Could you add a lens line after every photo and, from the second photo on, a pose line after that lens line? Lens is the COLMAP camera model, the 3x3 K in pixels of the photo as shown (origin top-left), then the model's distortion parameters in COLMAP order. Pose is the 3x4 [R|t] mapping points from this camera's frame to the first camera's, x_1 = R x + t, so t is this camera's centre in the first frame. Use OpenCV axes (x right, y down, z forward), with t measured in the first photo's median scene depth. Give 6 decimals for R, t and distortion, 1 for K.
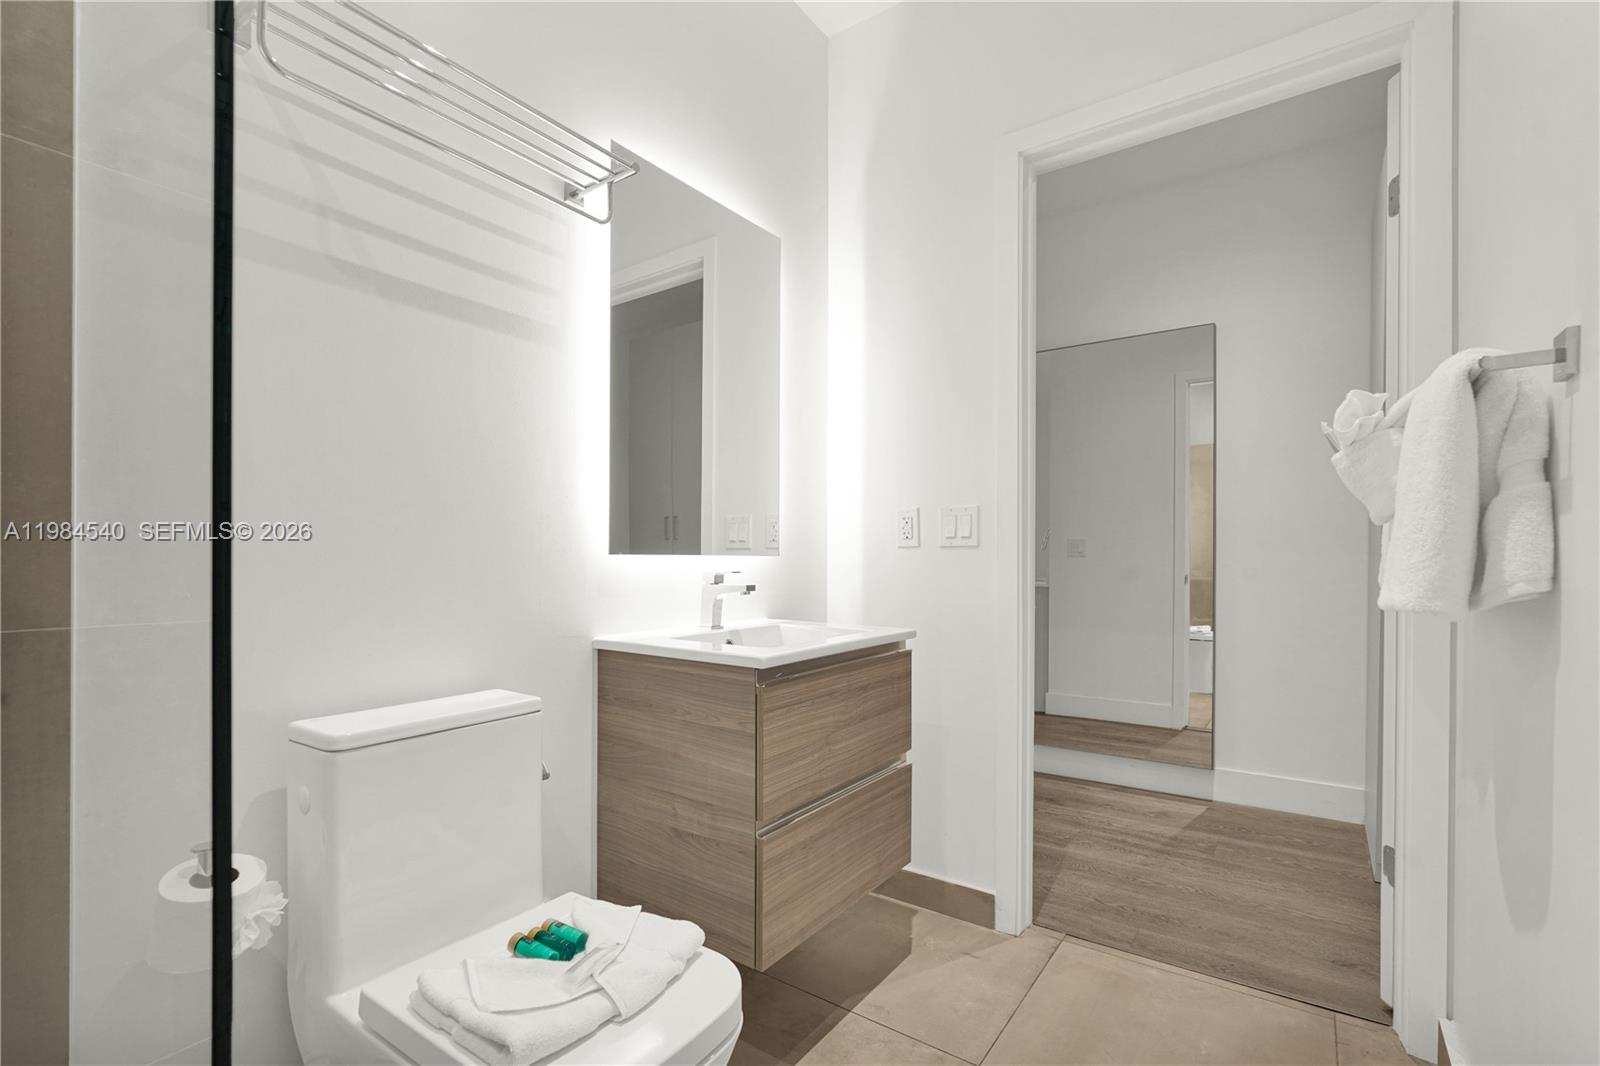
lens RADIAL K [[733.1, 0, 801.1], [0, 733.1, 563.6], [0, 0, 1]] dist [-0.018545, 0.009301]
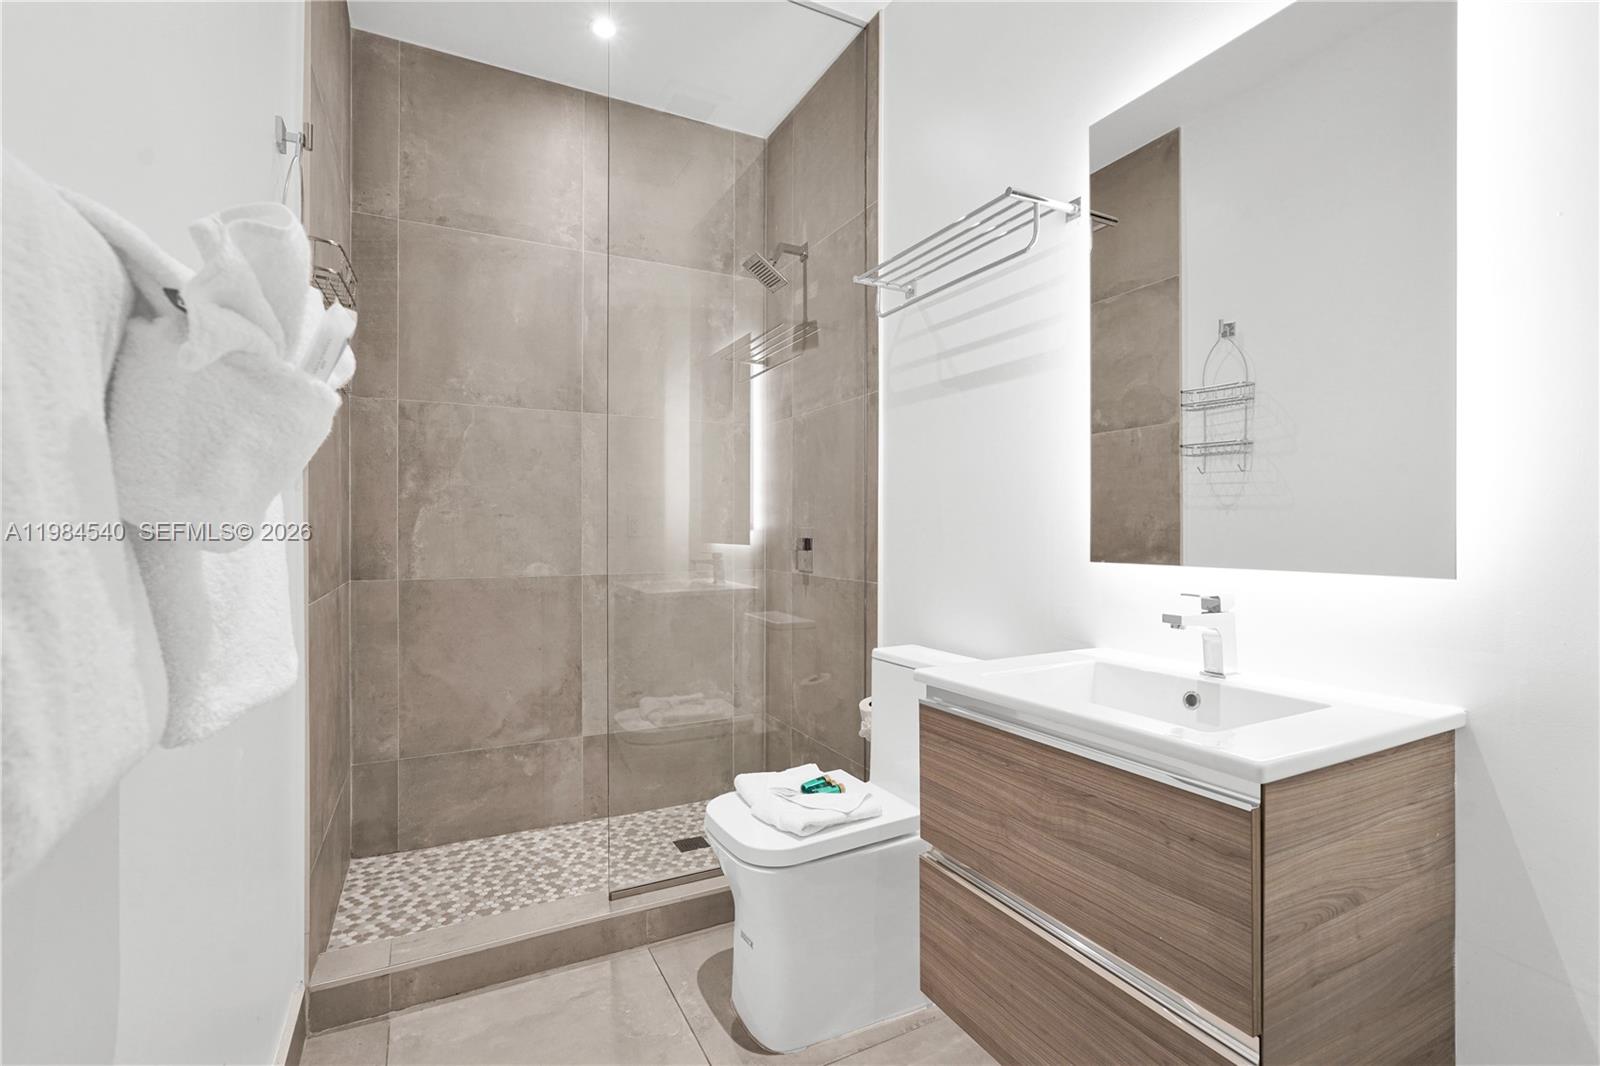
lens RADIAL K [[715.3, 0, 796.0], [0, 715.3, 538.5], [0, 0, 1]] dist [-0.018762, 0.008664]
pose [[-0.459434, 0.004567, -0.888200, 0.756936], [-0.008759, 0.999915, 0.009672, -0.049996], [0.888168, 0.012224, -0.459355, 1.113497]]
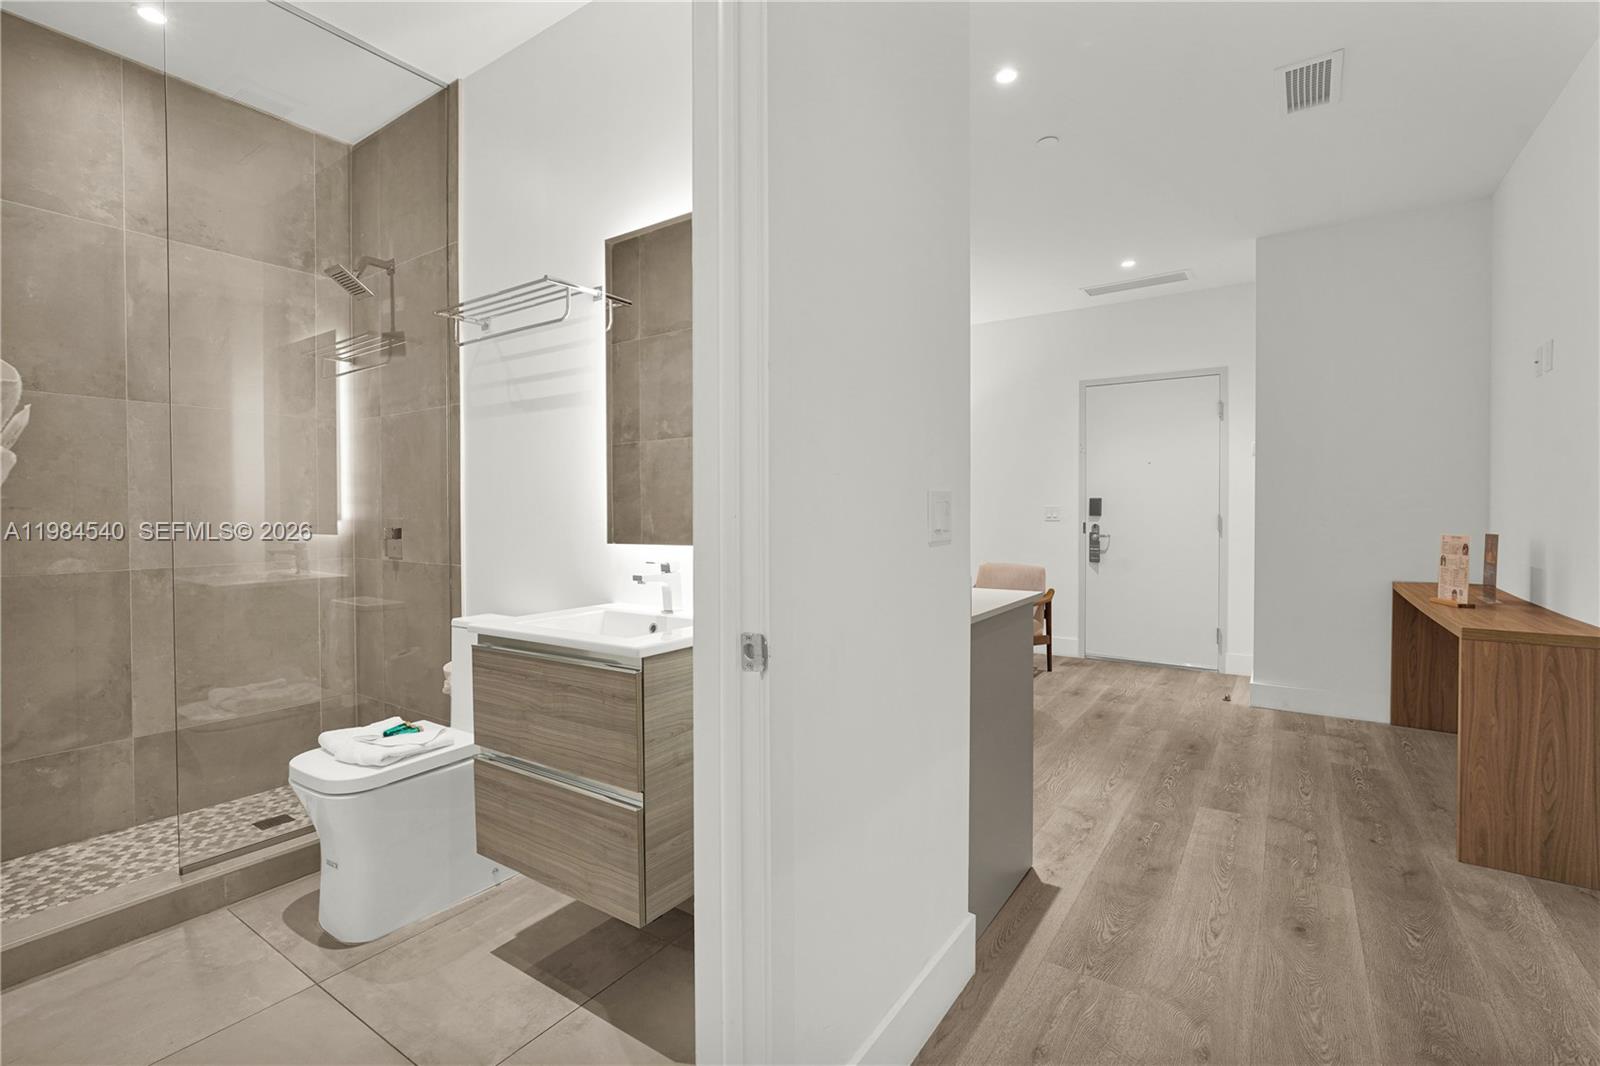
lens RADIAL K [[716.1, 0, 796.4], [0, 716.1, 523.5], [0, 0, 1]] dist [-0.015745, 0.007522]
pose [[0.018403, 0.010612, -0.999774, 1.118233], [-0.001132, 0.999943, 0.010593, -0.066691], [0.999830, 0.000937, 0.018414, 1.365180]]
